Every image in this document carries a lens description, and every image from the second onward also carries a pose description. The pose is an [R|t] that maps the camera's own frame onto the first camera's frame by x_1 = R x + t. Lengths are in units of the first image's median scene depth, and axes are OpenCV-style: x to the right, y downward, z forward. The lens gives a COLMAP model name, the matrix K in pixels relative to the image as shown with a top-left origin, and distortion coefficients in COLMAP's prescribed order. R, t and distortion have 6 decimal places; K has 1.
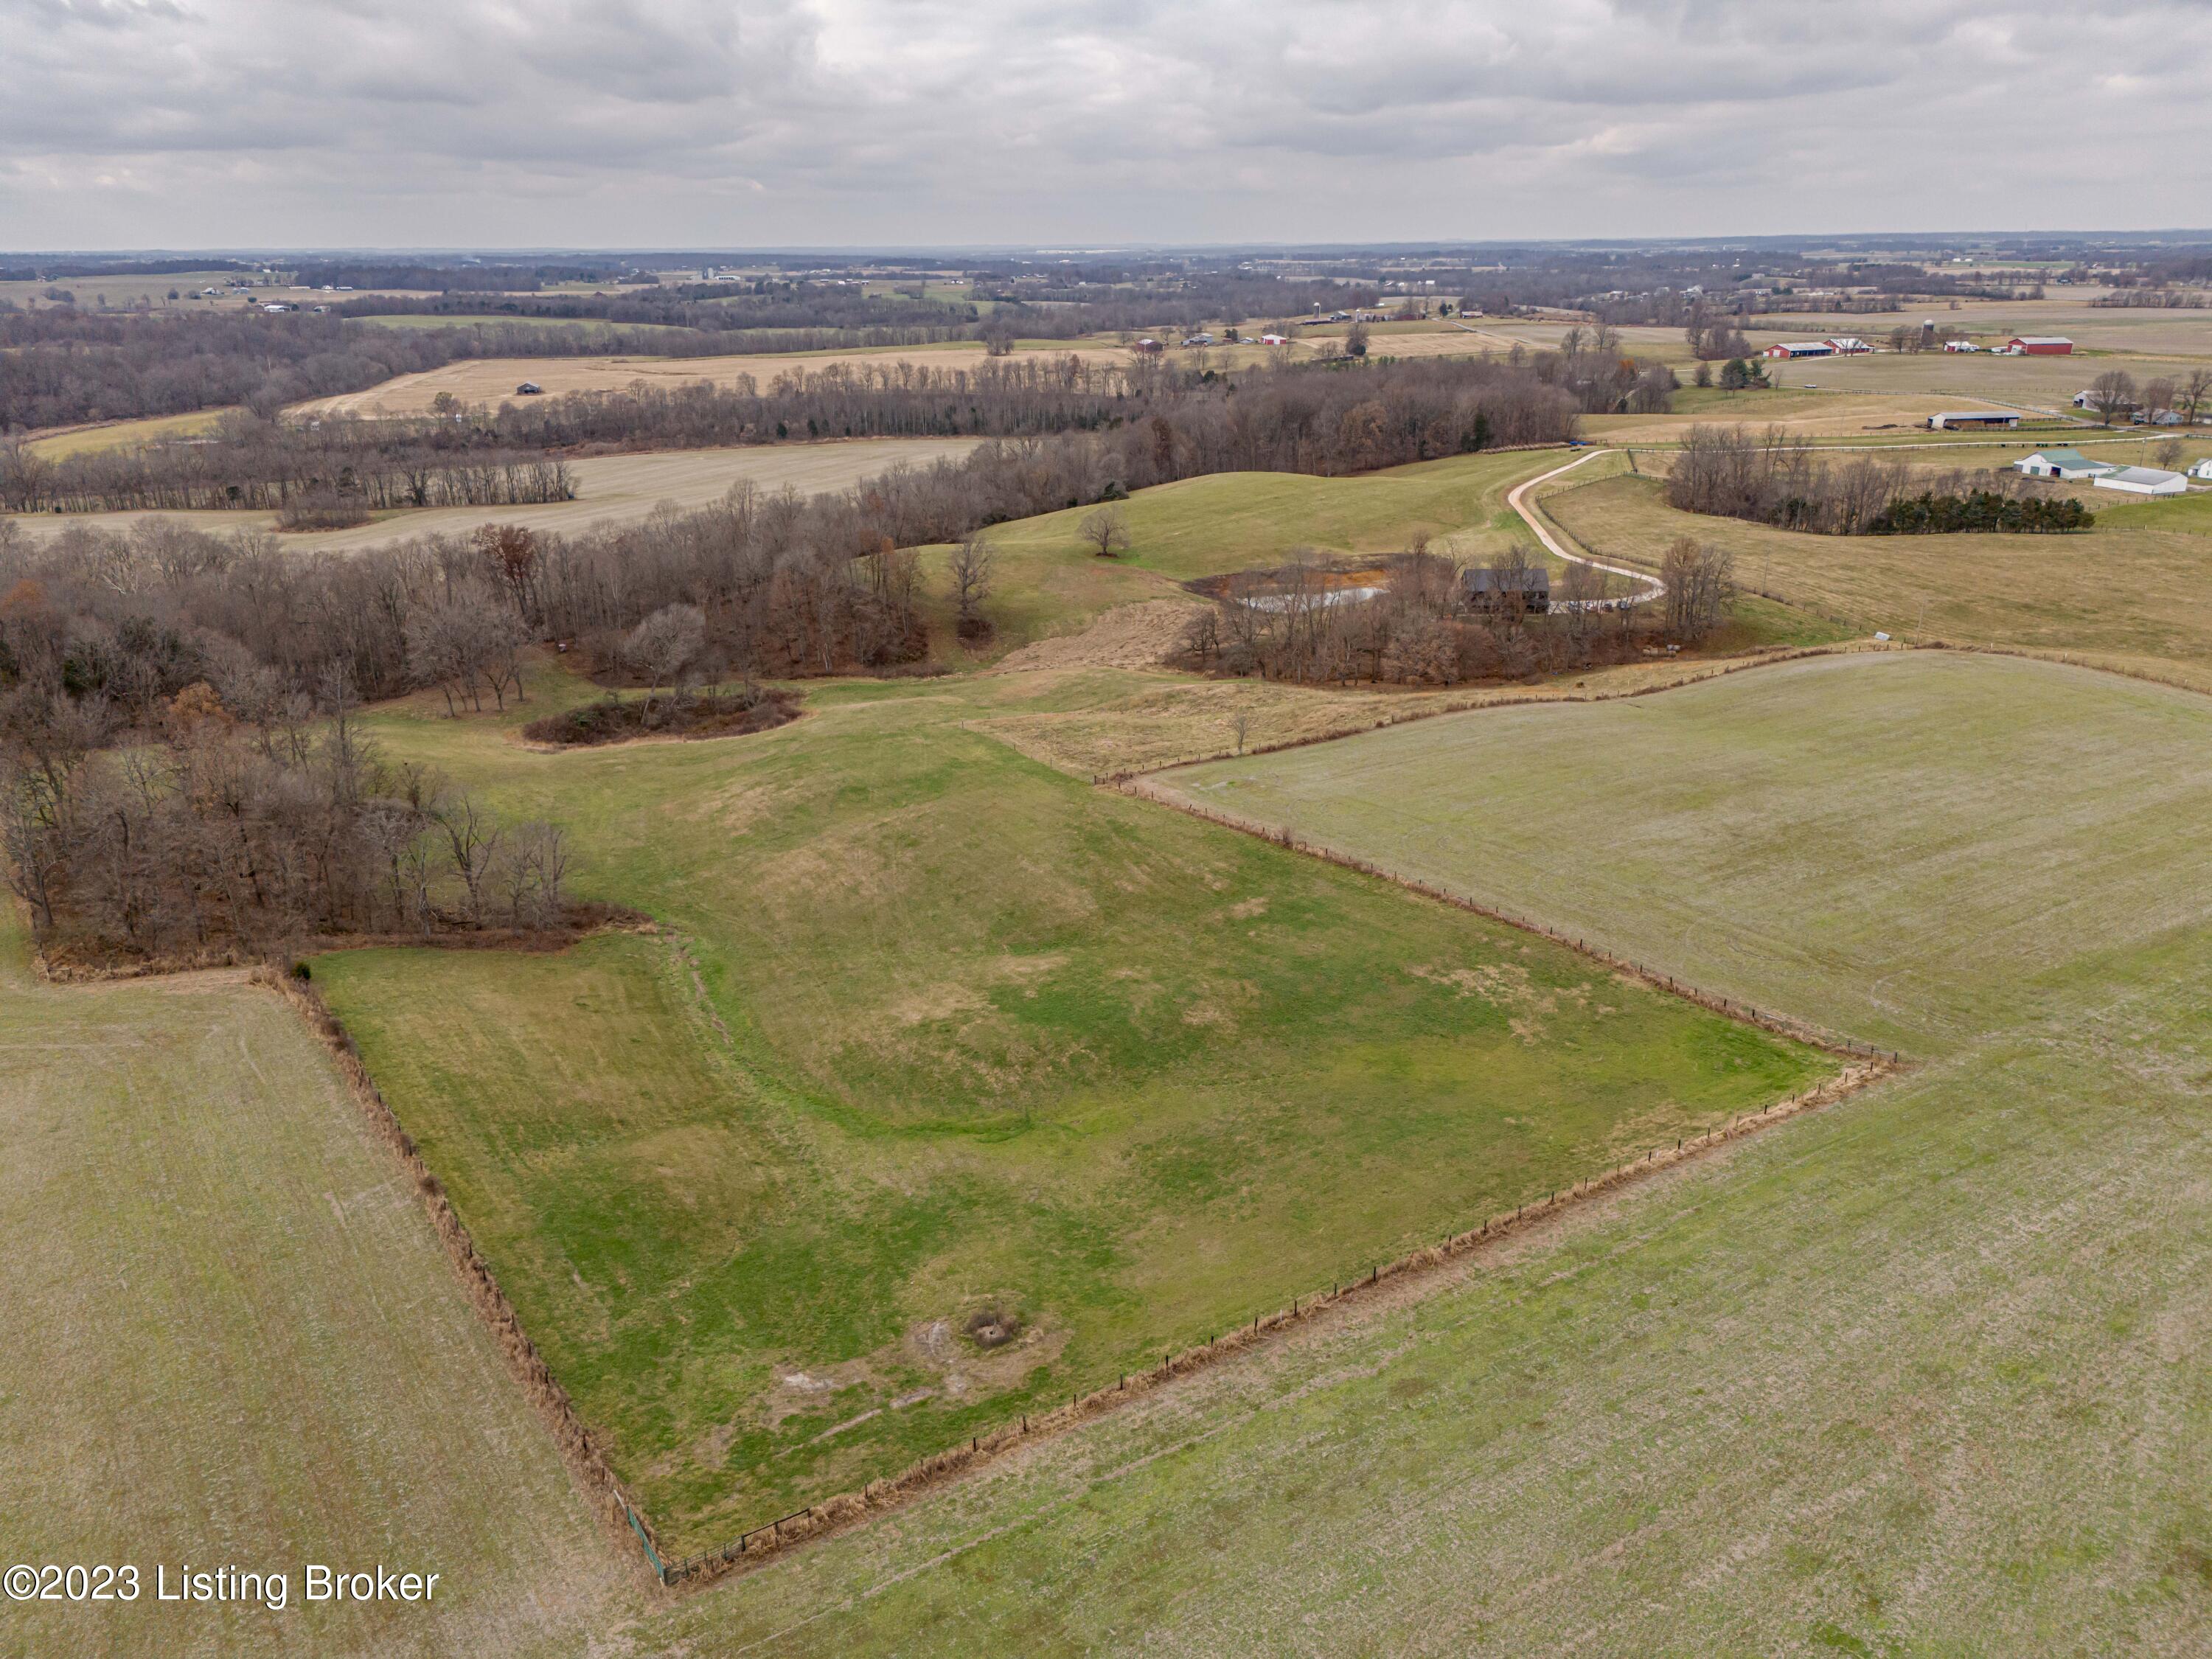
lens RADIAL K [[1609.9, 0, 1106.0], [0, 1609.9, 829.5], [0, 0, 1]] dist [0.077502, -0.079570]
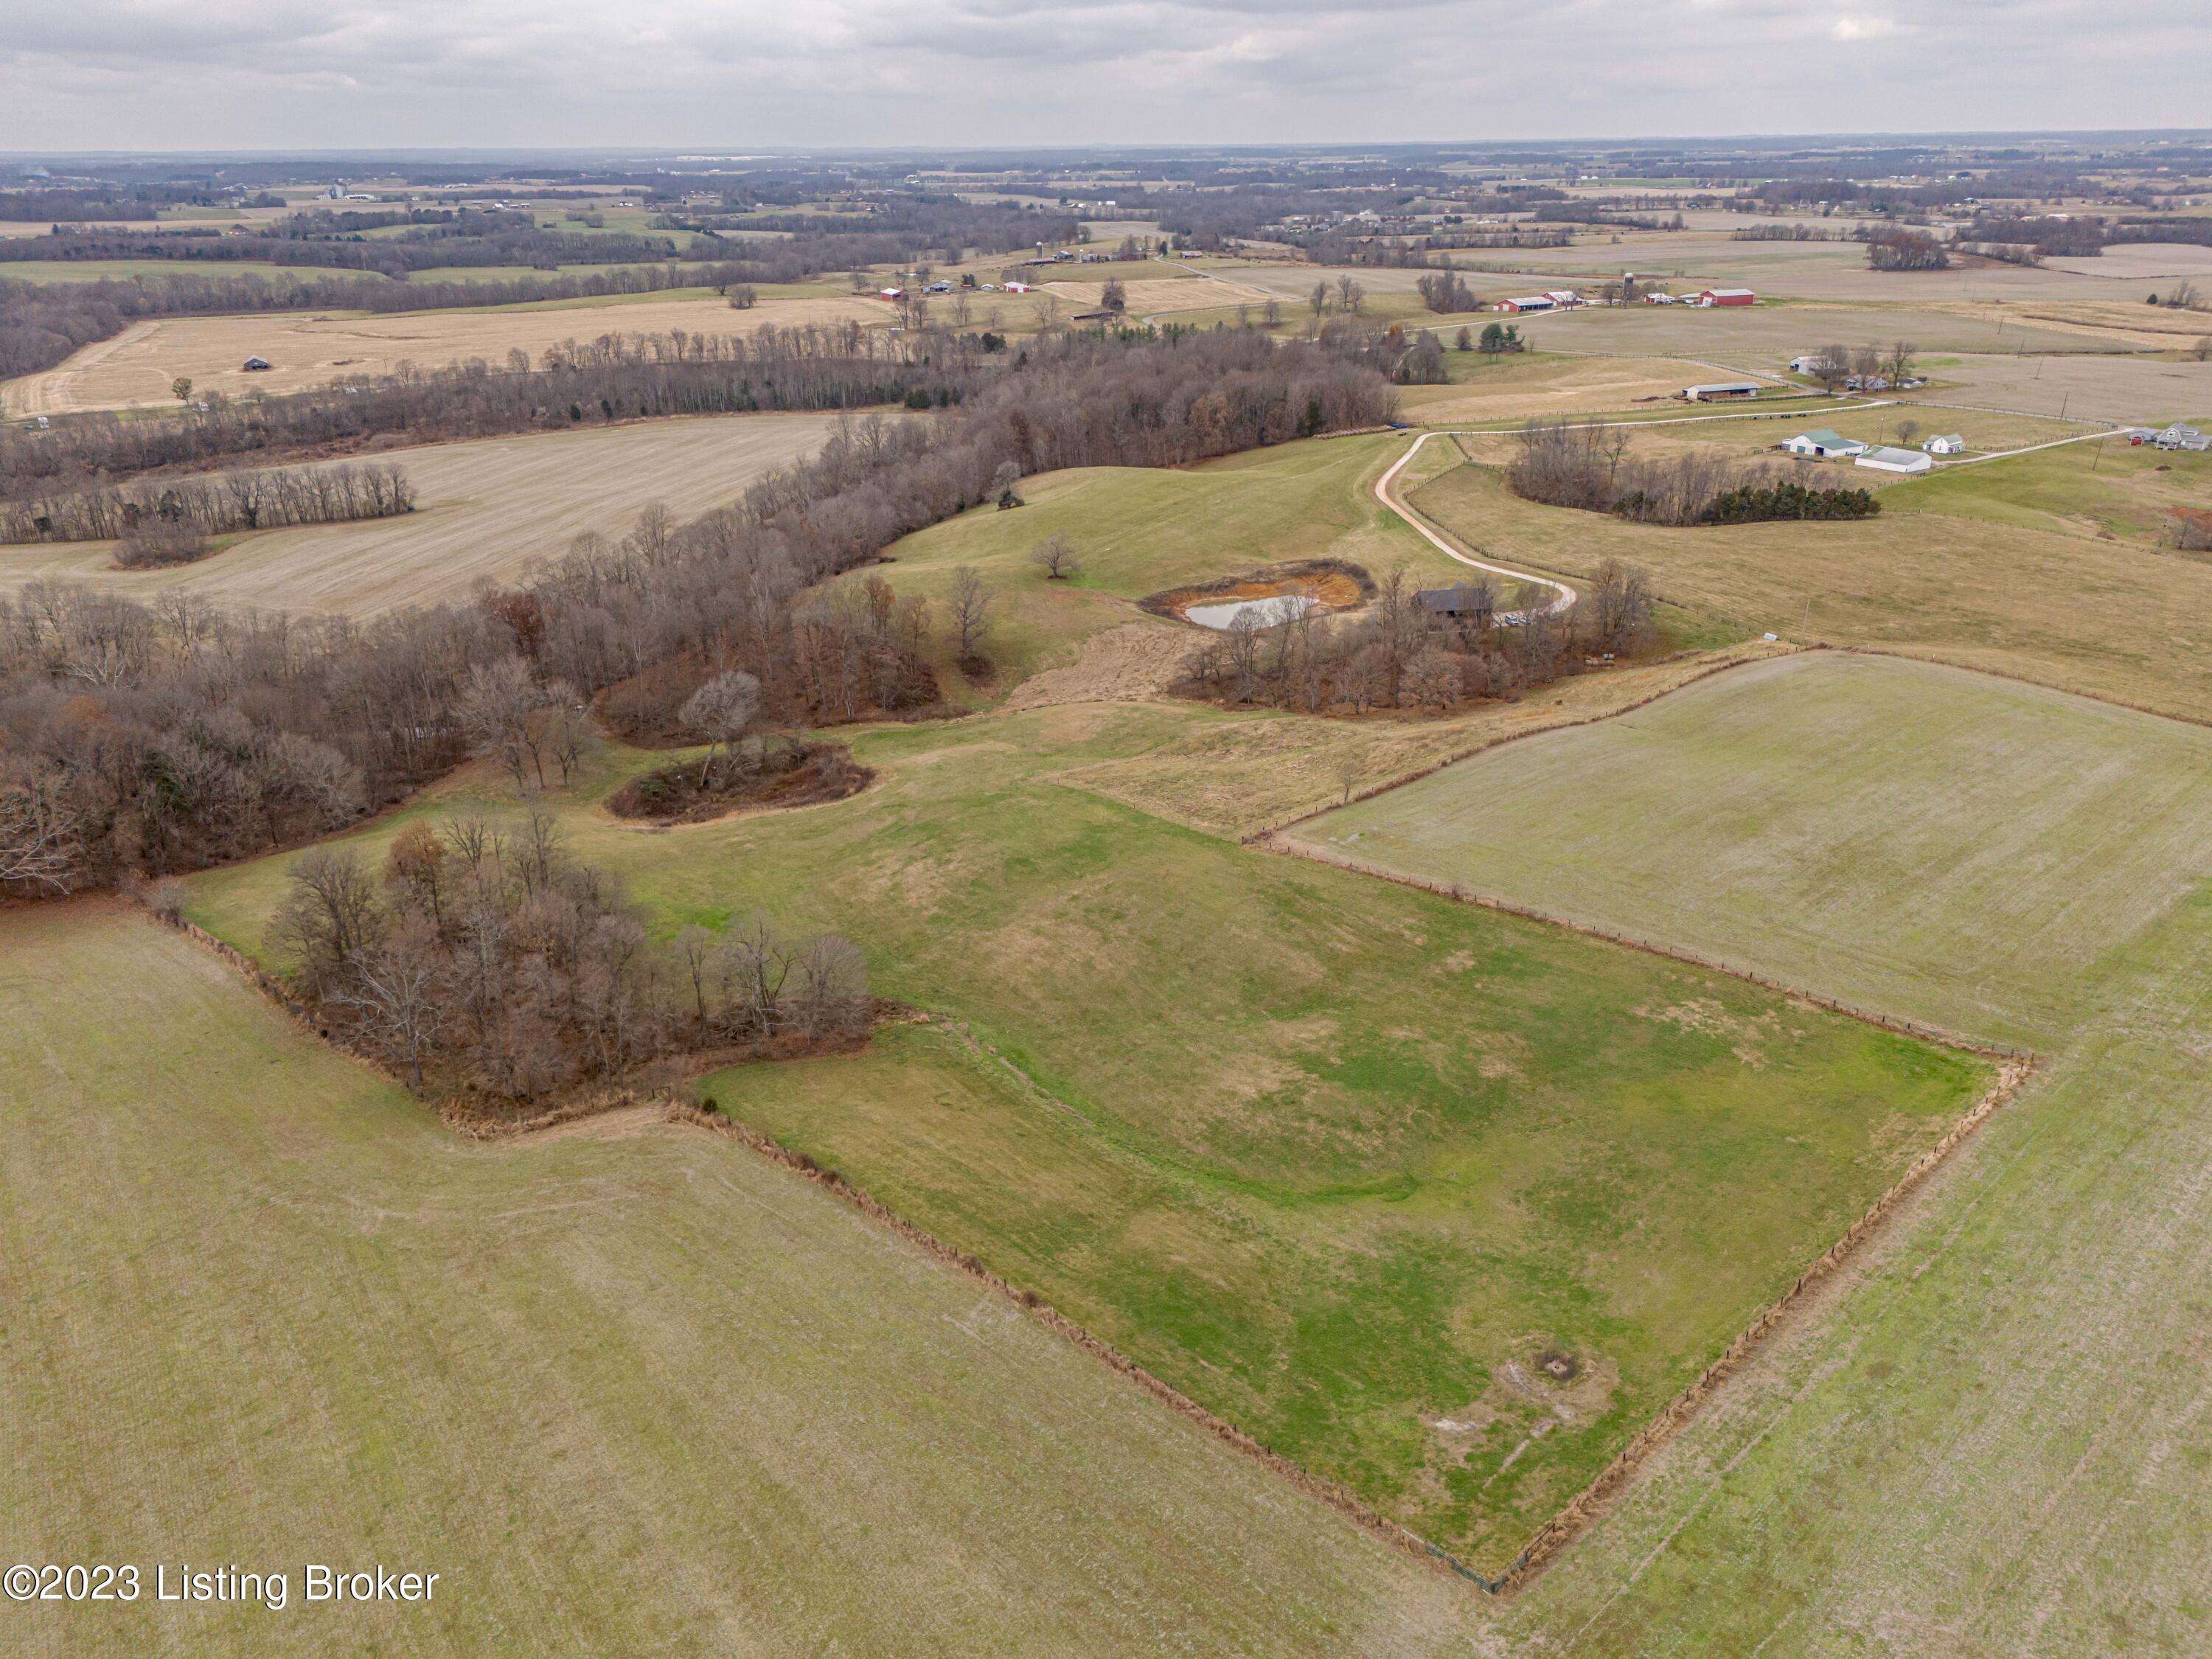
lens RADIAL K [[1595.1, 0, 1108.2], [0, 1595.1, 856.6], [0, 0, 1]] dist [0.067870, -0.059635]
pose [[0.979968, -0.081070, 0.181909, -0.338284], [0.068694, 0.994938, 0.073343, -0.119946], [-0.186934, -0.059378, 0.980576, -0.102584]]
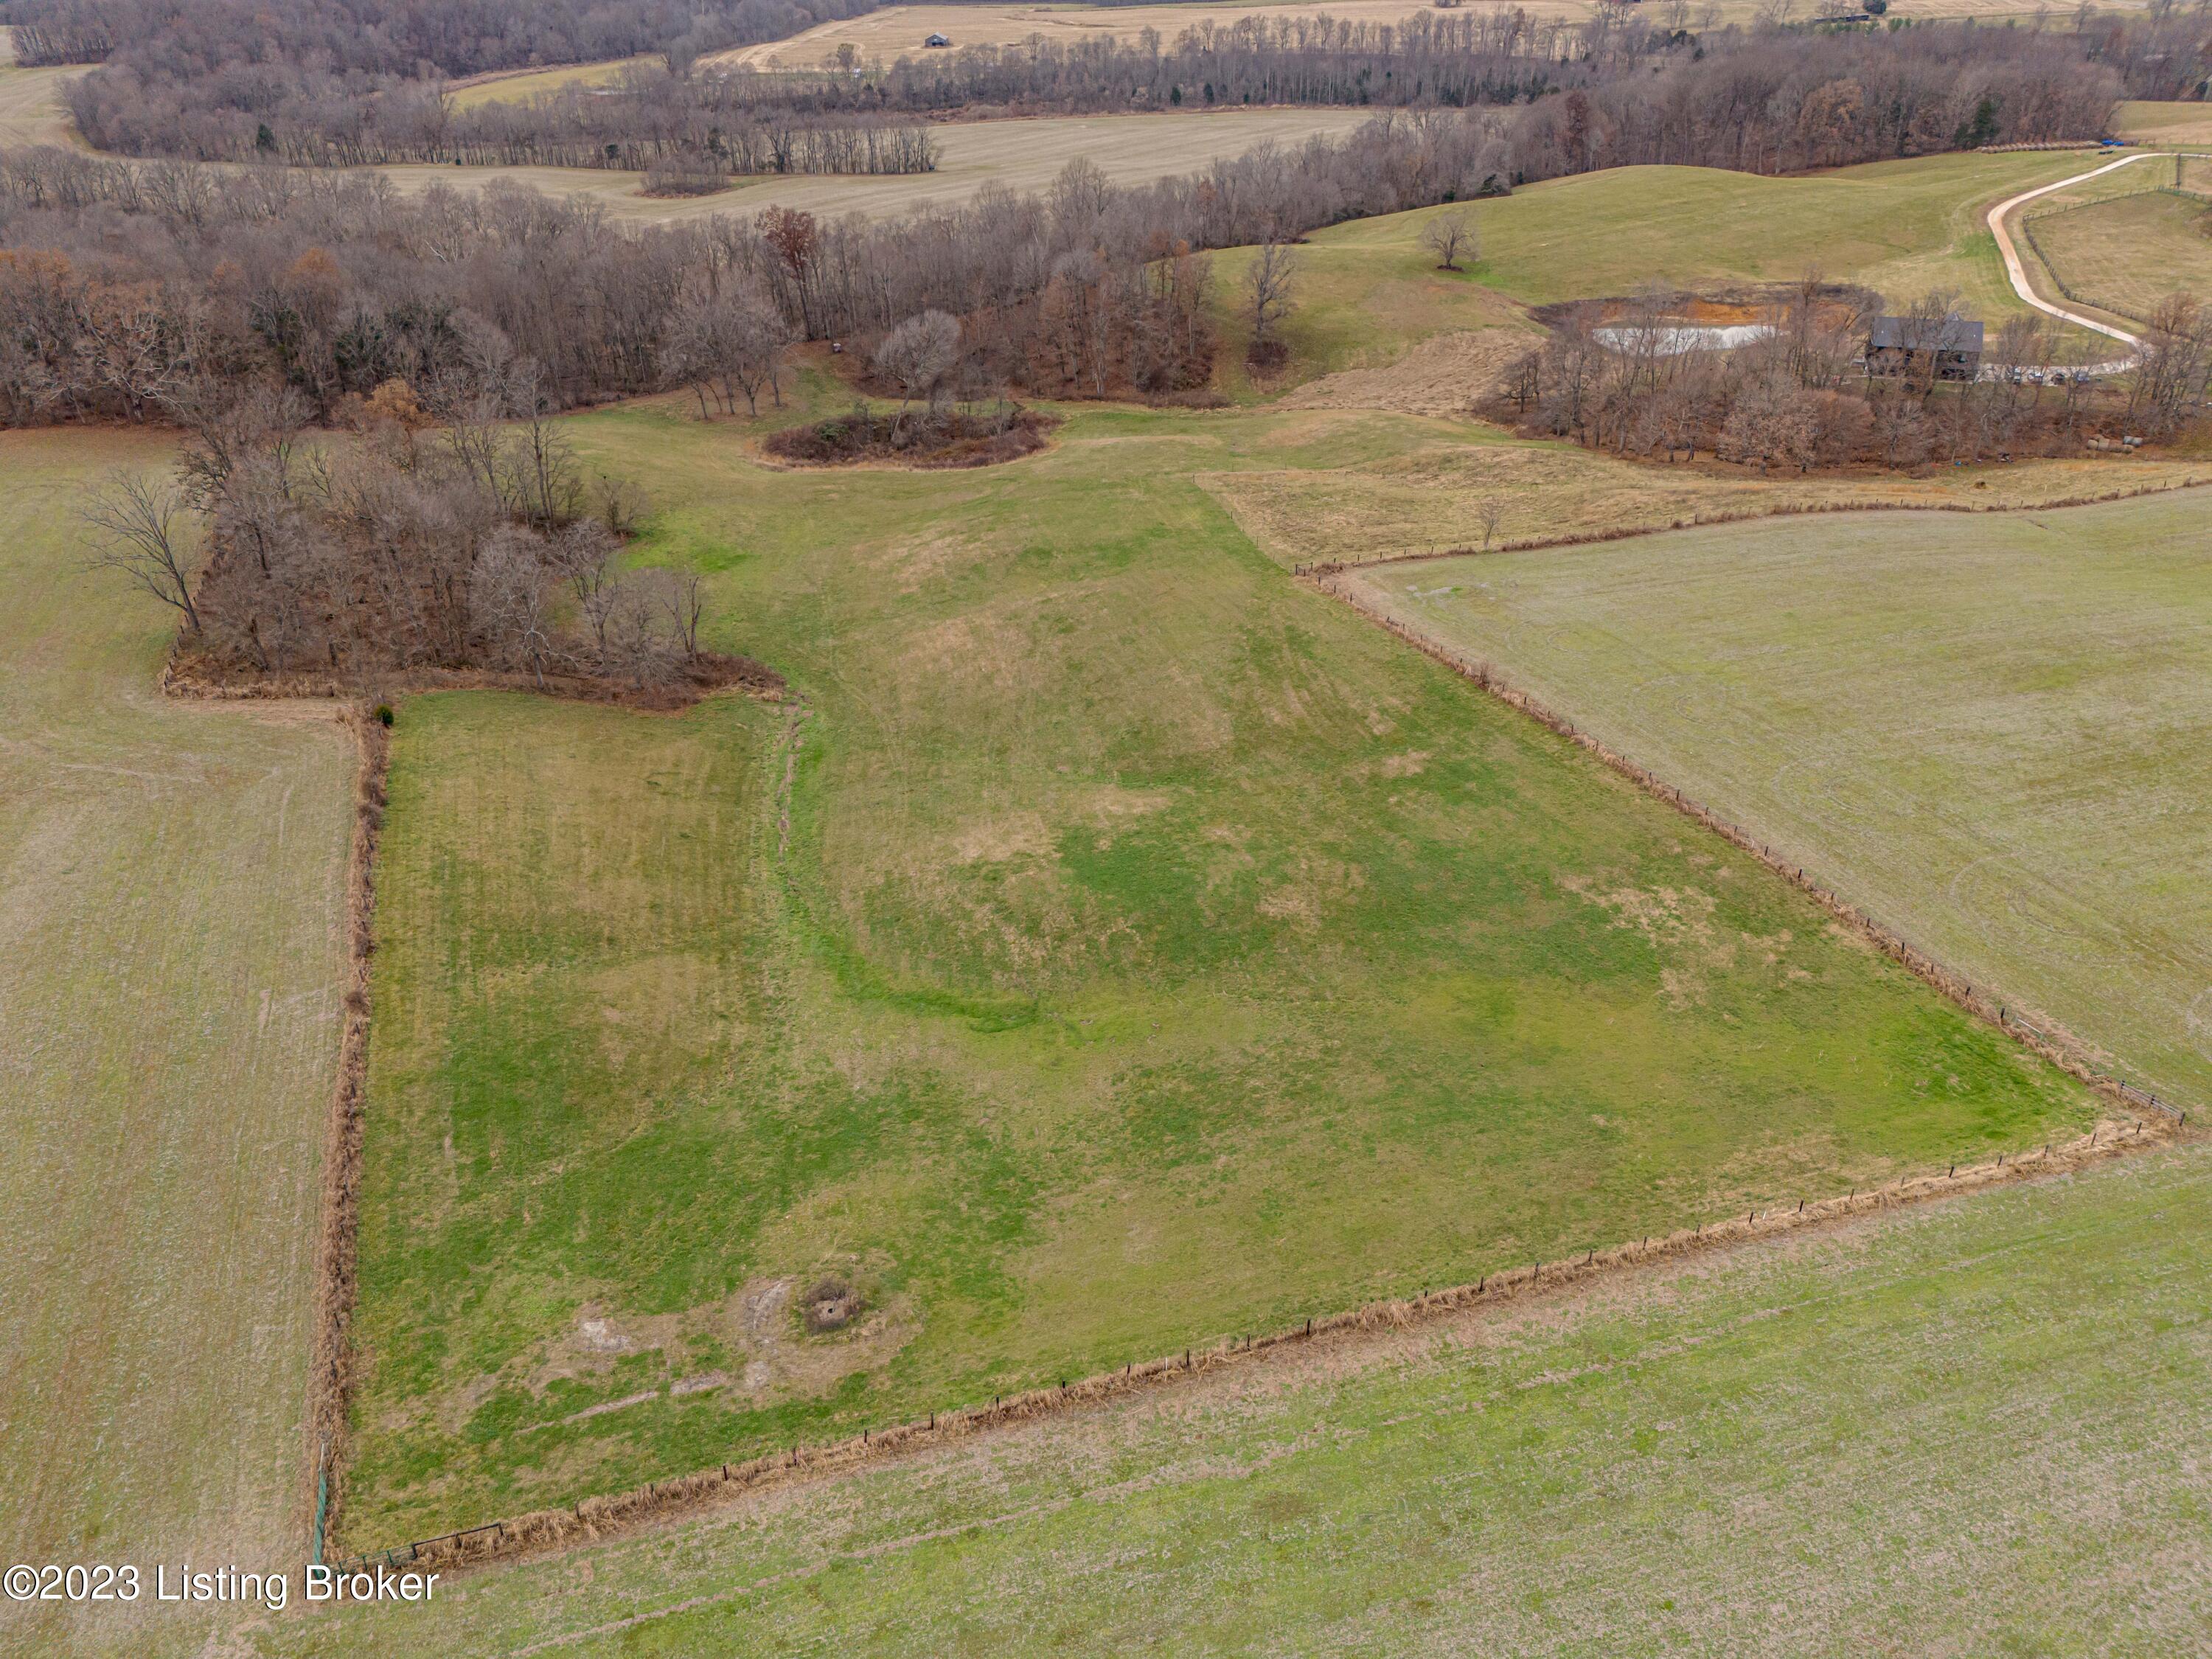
lens RADIAL K [[1595.1, 0, 1108.2], [0, 1595.1, 856.6], [0, 0, 1]] dist [0.067870, -0.059635]
pose [[0.964508, 0.136984, -0.225742, 0.119952], [-0.089118, 0.973622, 0.210044, -0.057153], [0.248560, -0.182471, 0.951274, 0.153080]]
